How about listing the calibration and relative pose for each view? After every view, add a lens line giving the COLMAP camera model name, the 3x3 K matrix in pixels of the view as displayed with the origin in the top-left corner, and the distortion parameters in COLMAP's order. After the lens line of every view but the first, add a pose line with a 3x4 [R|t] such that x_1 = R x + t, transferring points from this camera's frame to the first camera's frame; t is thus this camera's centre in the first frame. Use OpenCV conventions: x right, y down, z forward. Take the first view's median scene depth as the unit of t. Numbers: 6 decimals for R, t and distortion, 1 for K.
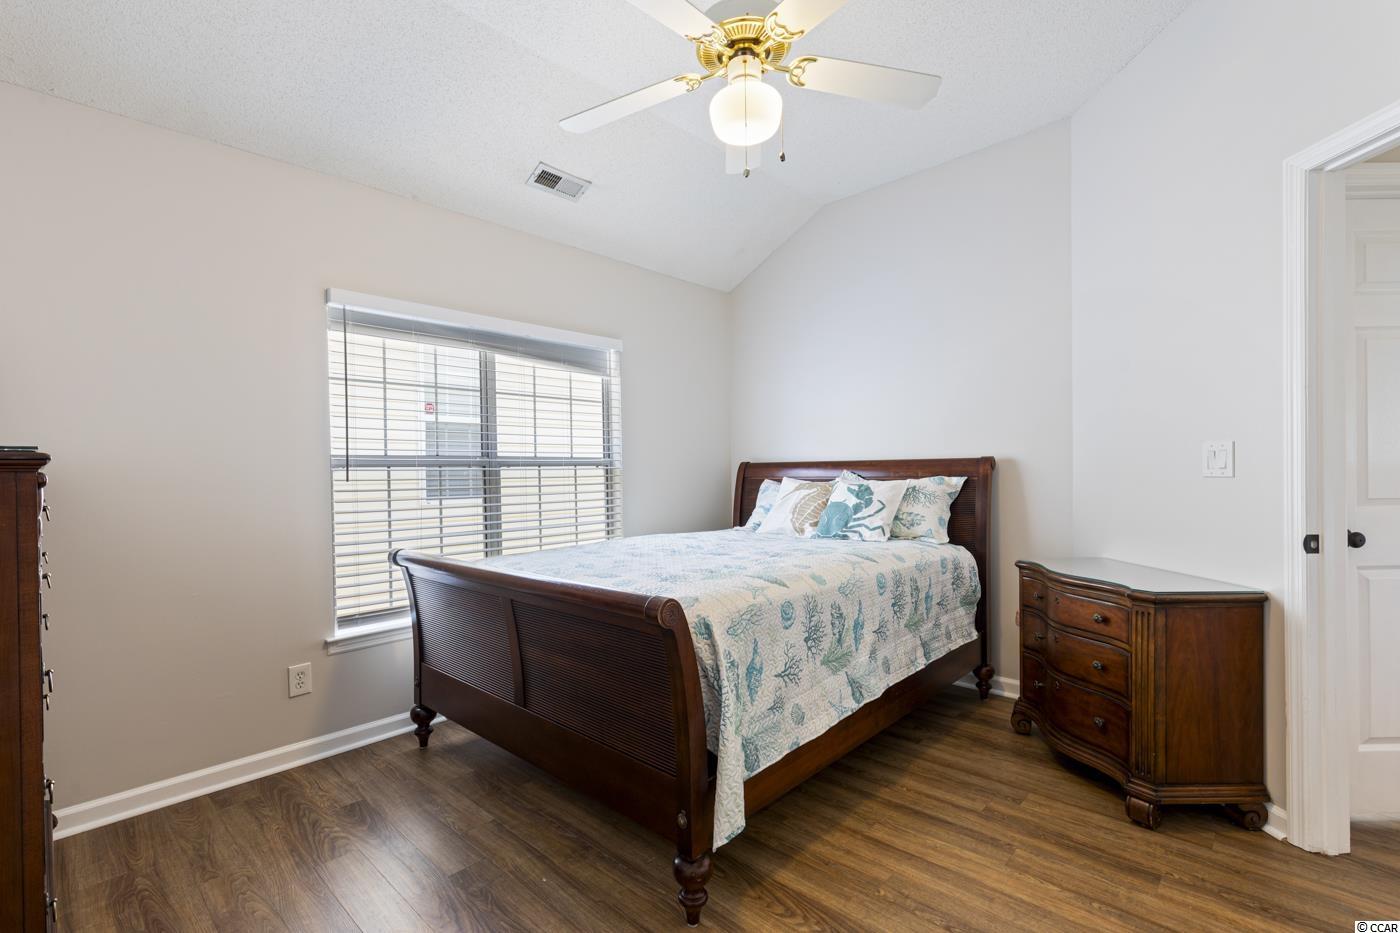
lens RADIAL K [[640.1, 0, 713.0], [0, 640.1, 463.6], [0, 0, 1]] dist [-0.004566, -0.000623]
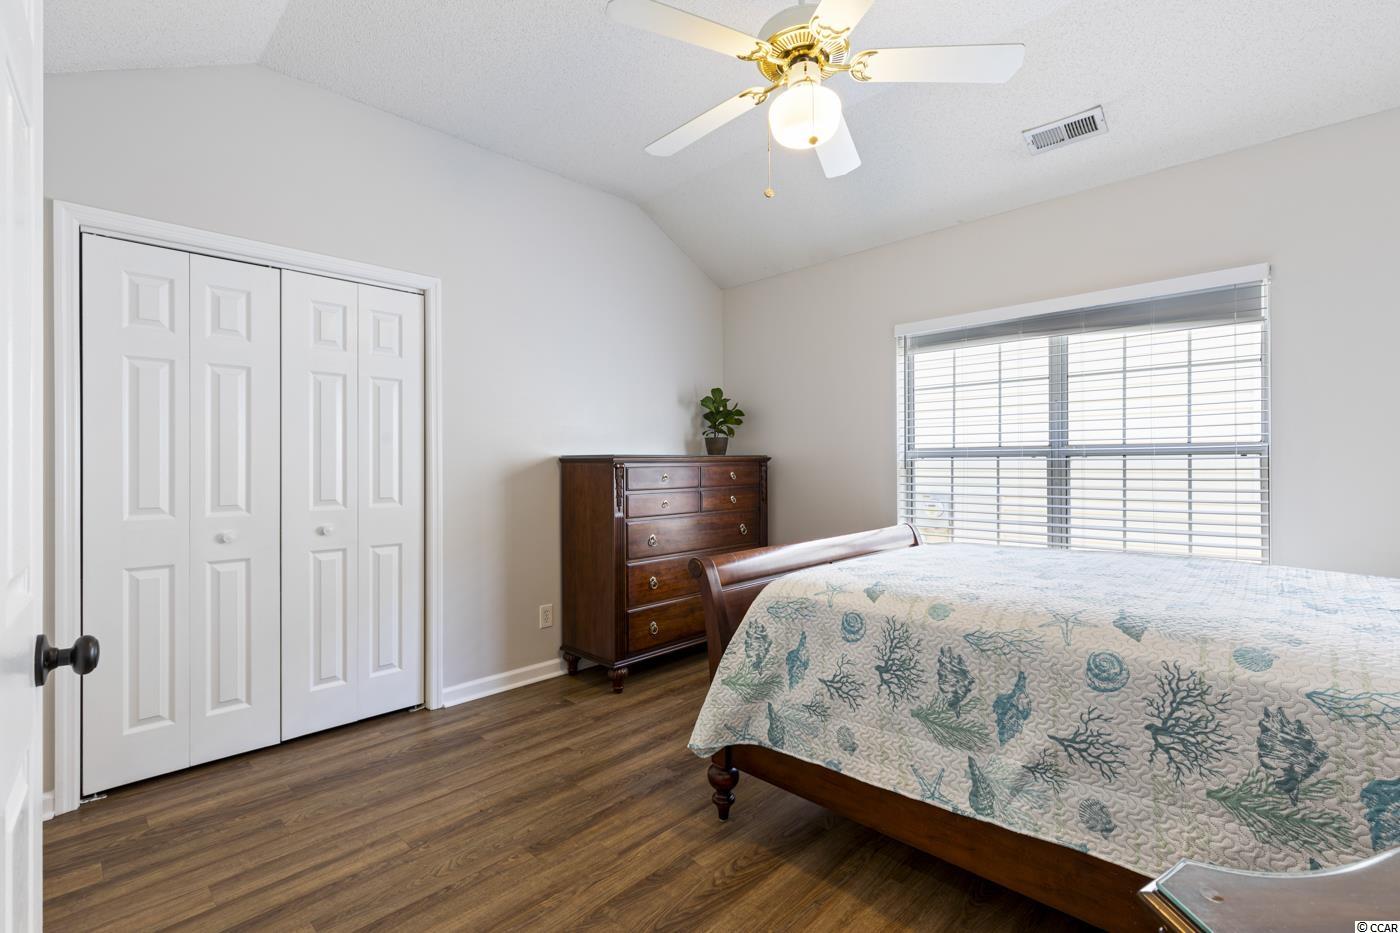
lens RADIAL K [[640.1, 0, 712.9], [0, 640.1, 467.9], [0, 0, 1]] dist [-0.004566, -0.000623]
pose [[-0.026995, 0.017253, -0.999487, 0.783066], [0.014273, 0.999756, 0.016872, -0.002074], [0.999534, -0.013810, -0.027235, 0.648805]]
